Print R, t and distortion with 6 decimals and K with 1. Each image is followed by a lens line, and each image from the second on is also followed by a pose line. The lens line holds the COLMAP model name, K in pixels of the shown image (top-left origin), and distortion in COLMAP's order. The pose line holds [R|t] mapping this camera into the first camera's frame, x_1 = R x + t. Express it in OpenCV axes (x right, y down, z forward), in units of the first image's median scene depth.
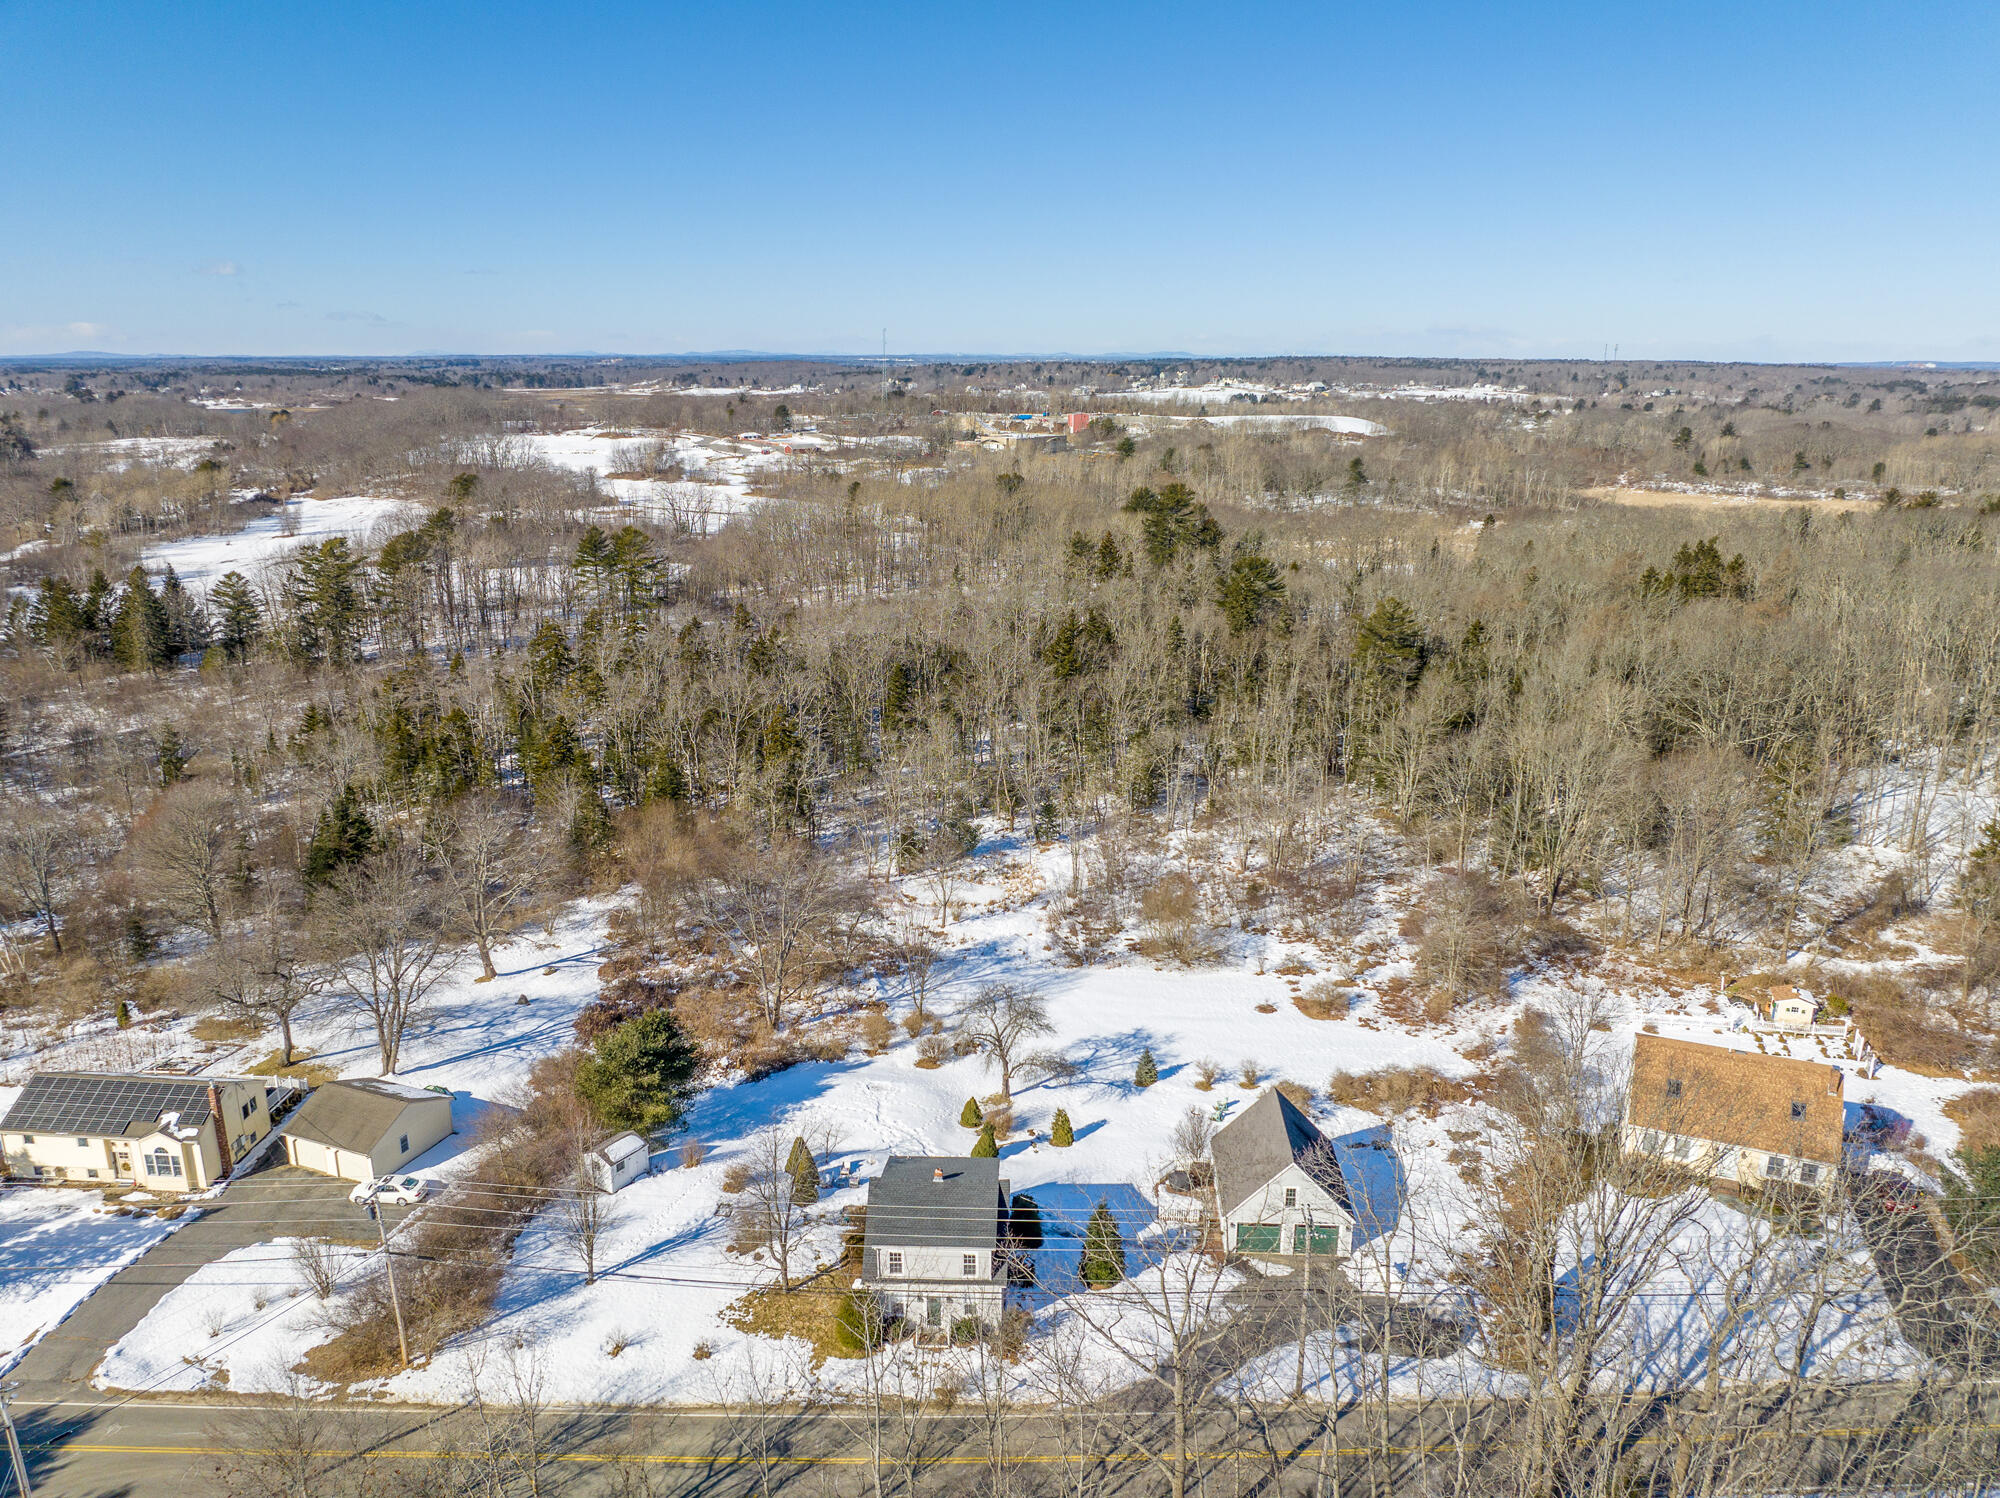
lens RADIAL K [[1415.7, 0, 1000.0], [0, 1415.7, 749.0], [0, 0, 1]] dist [-0.040218, 0.009451]
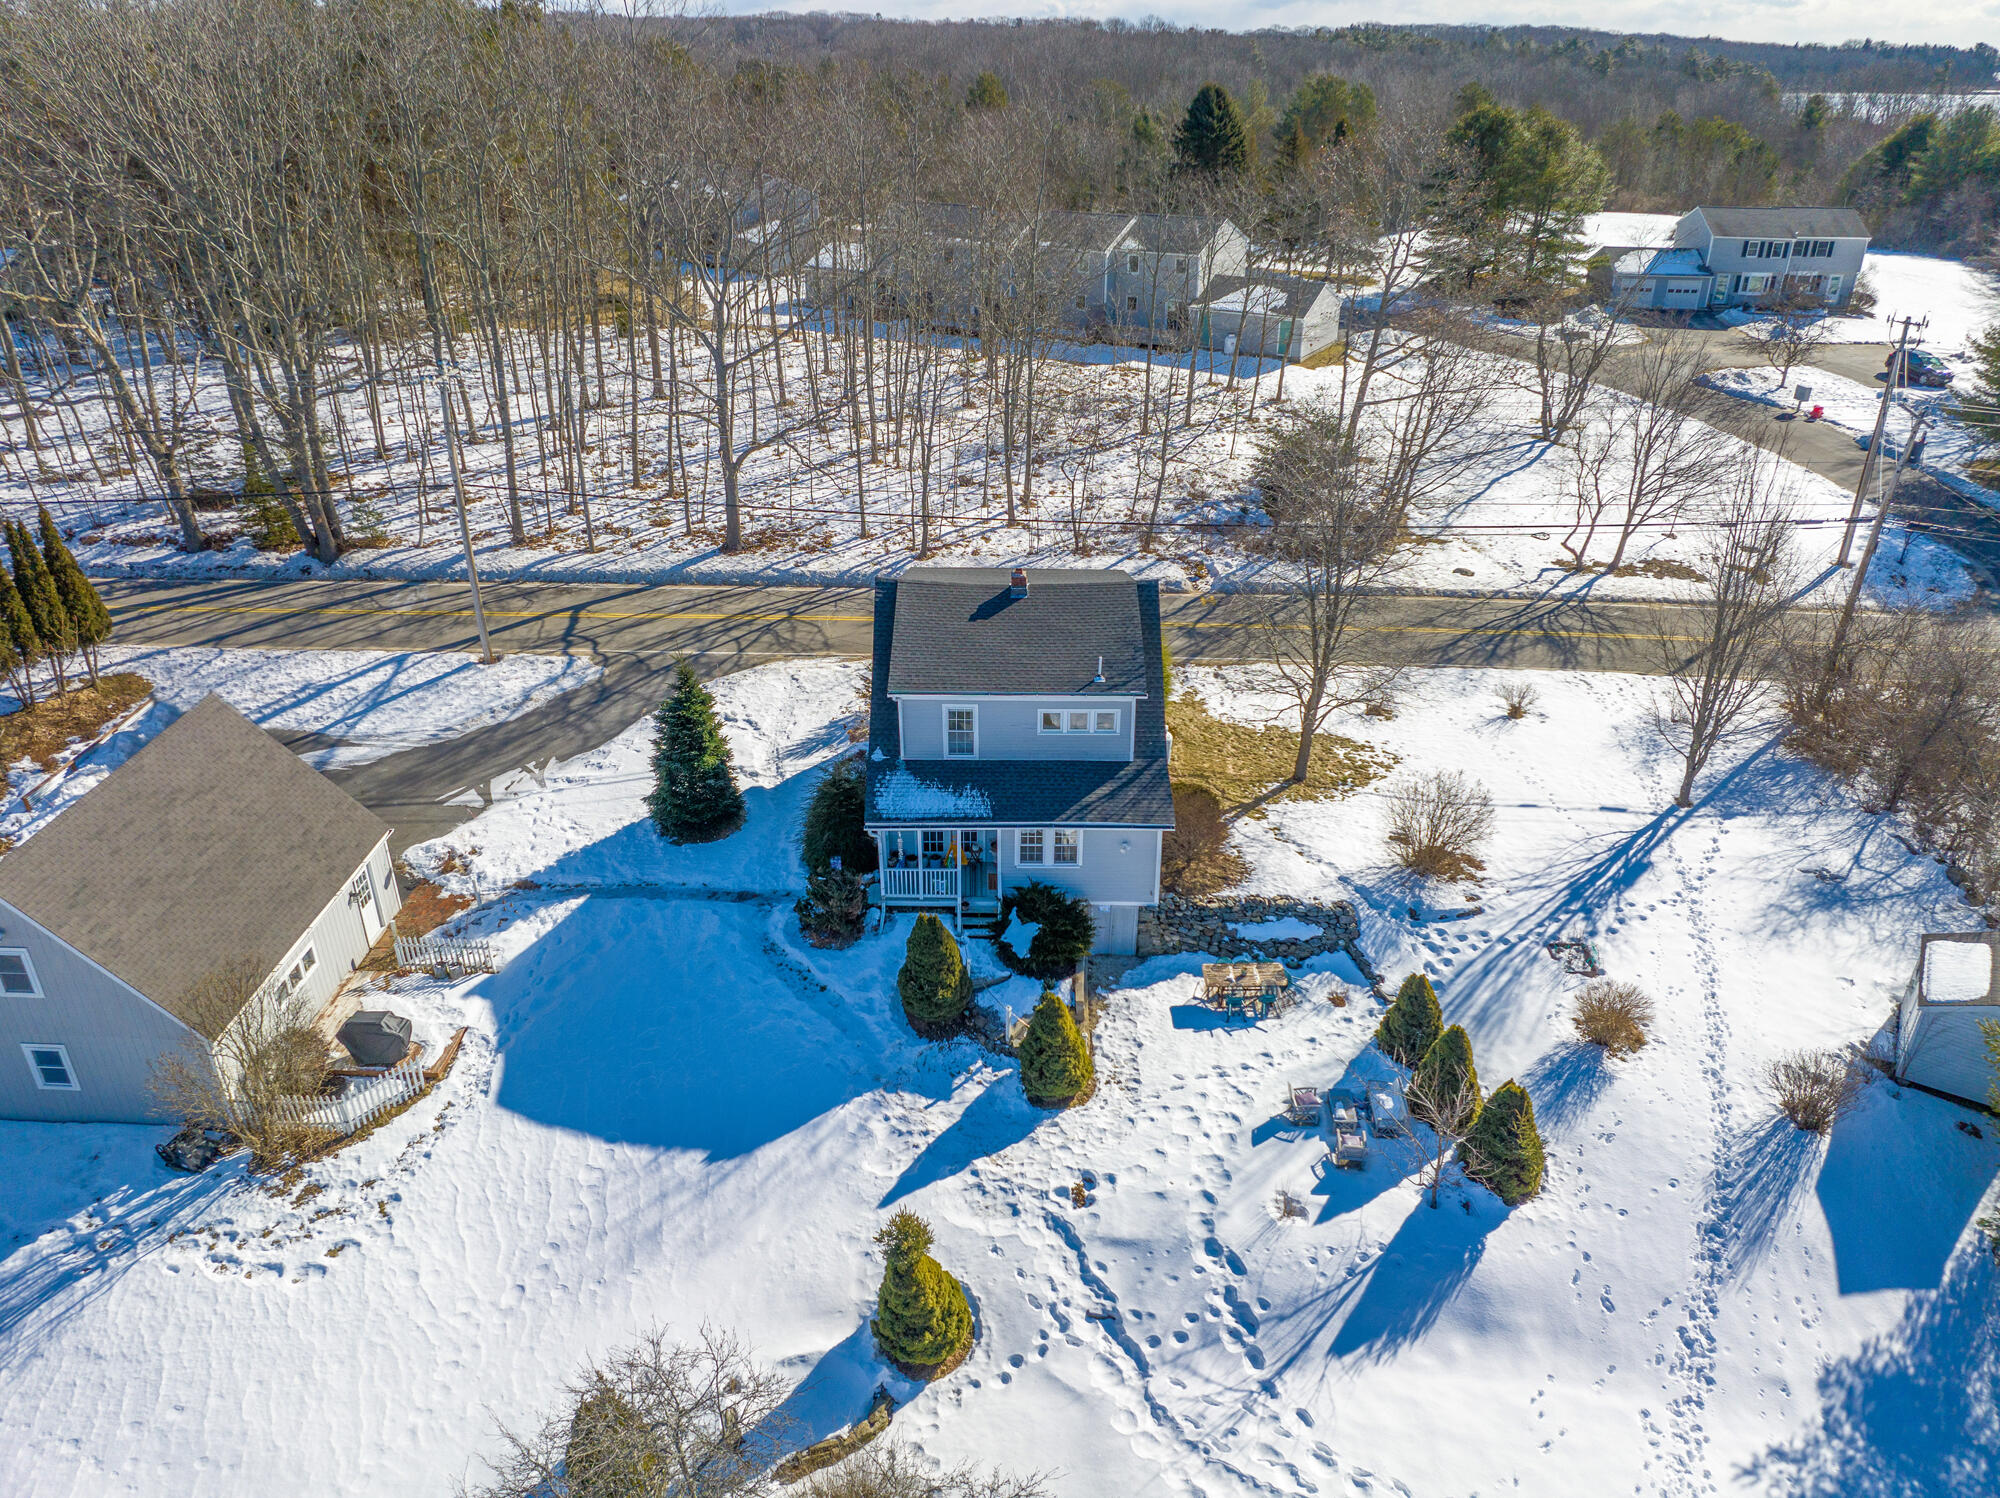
lens RADIAL K [[1415.7, 0, 1000.0], [0, 1415.7, 749.0], [0, 0, 1]] dist [-0.040218, 0.009451]
pose [[-0.999569, 0.014034, -0.025801, -0.021577], [-0.006833, 0.743246, 0.668983, 0.016506], [0.028565, 0.668870, -0.742830, 1.271754]]
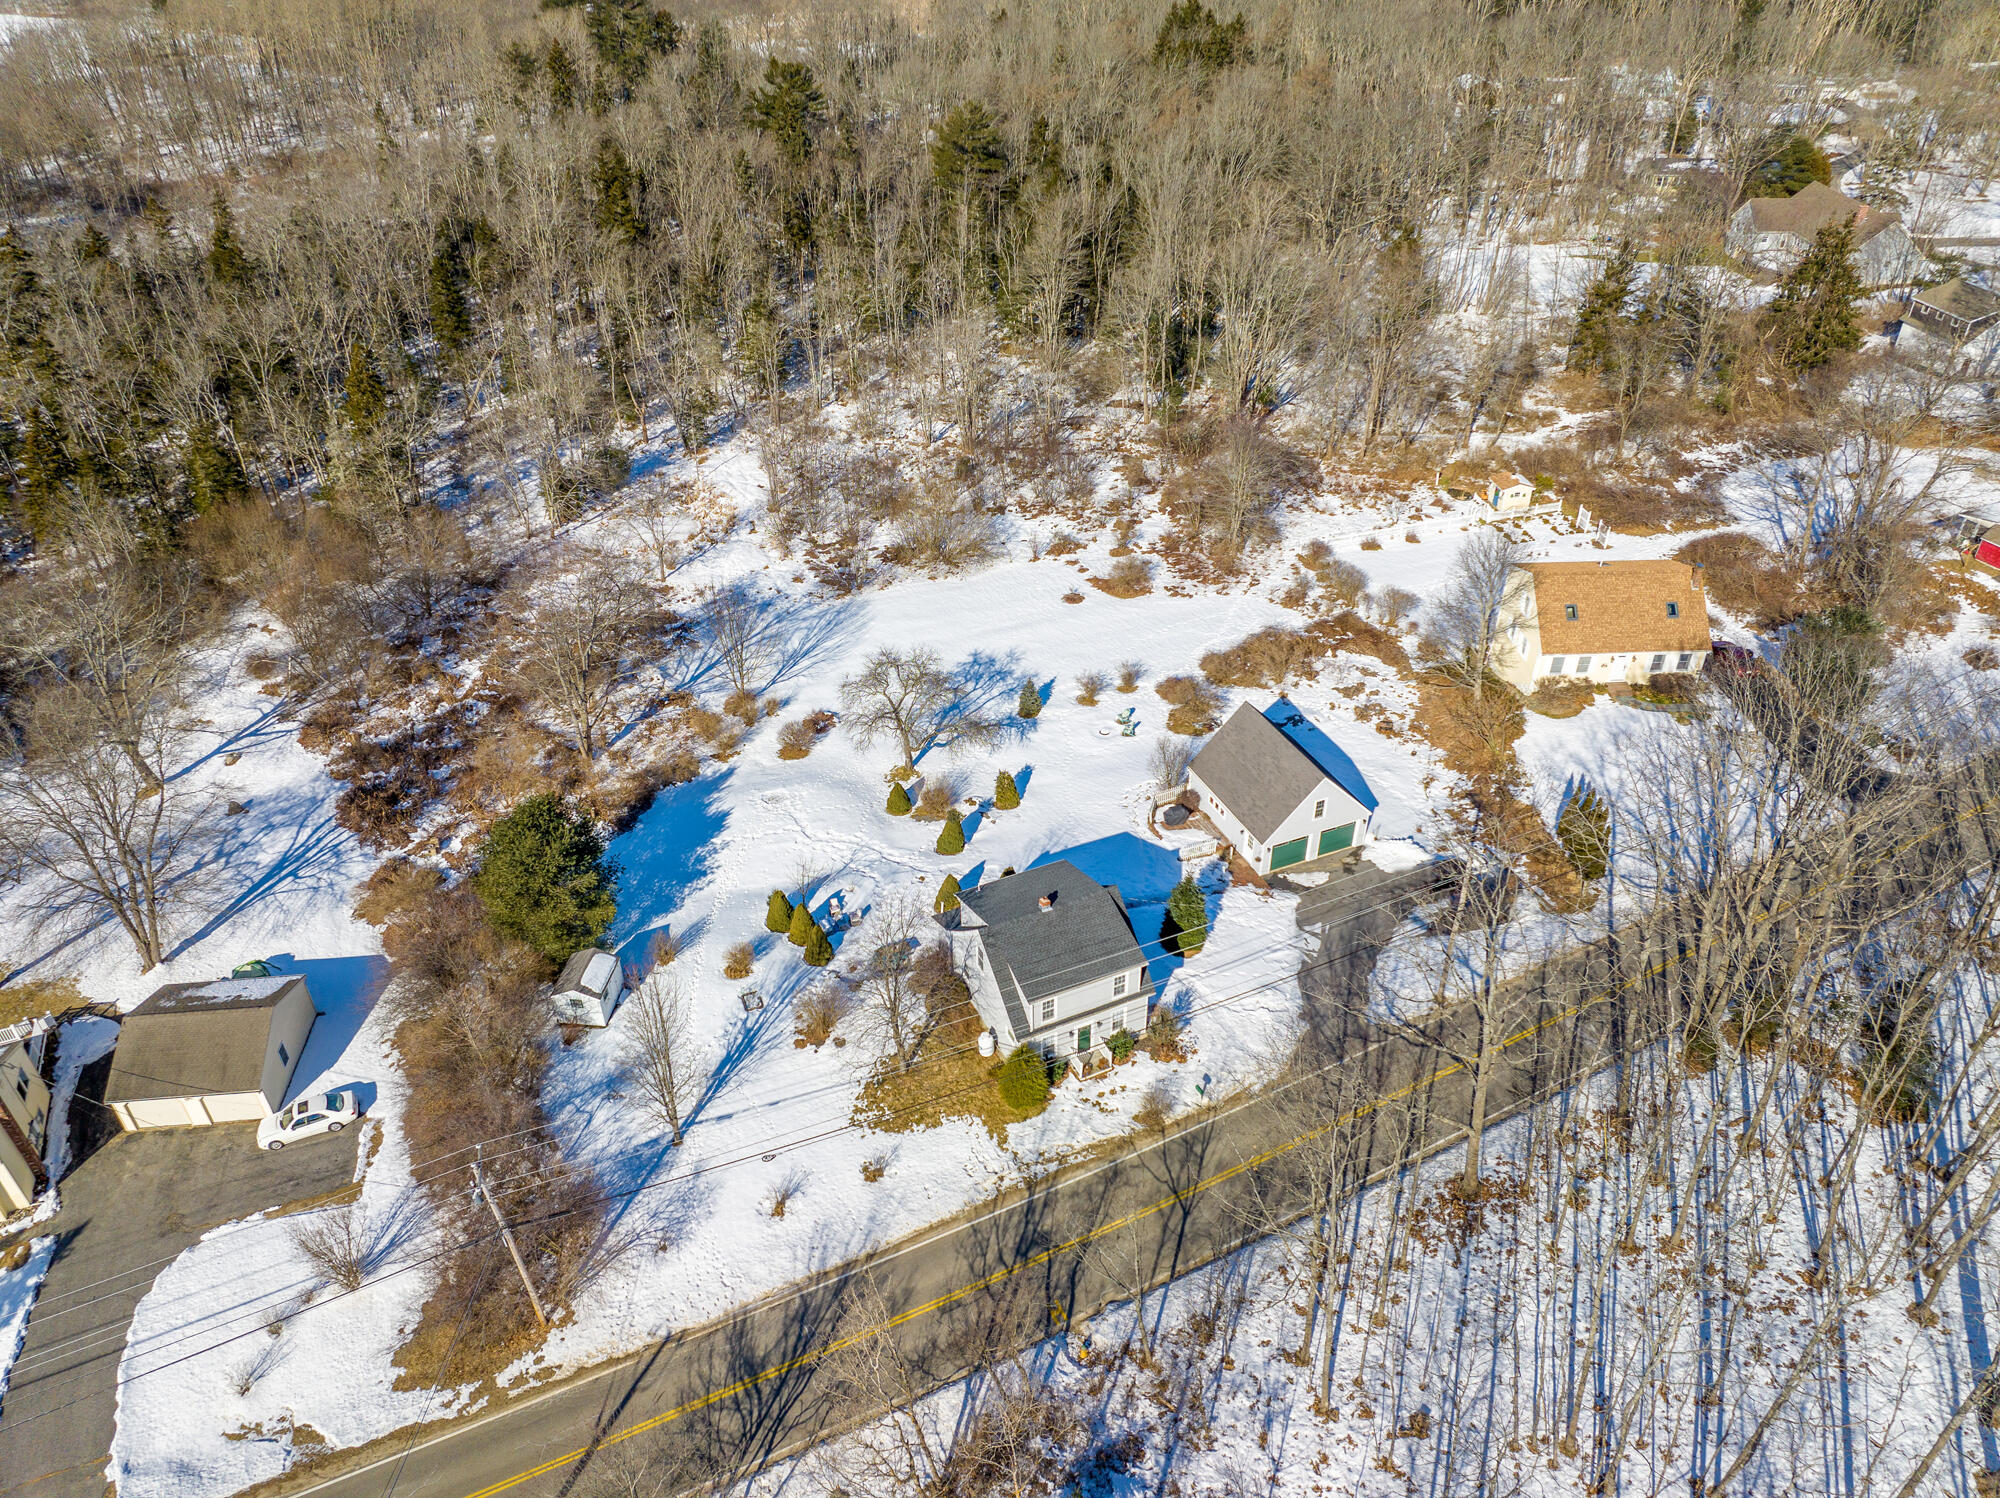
lens RADIAL K [[1415.7, 0, 1000.0], [0, 1415.7, 749.0], [0, 0, 1]] dist [-0.040218, 0.009451]
pose [[0.891328, -0.267218, 0.366235, -0.340741], [0.127897, 0.923226, 0.362348, -0.110581], [-0.434944, -0.276131, 0.857074, 0.239053]]
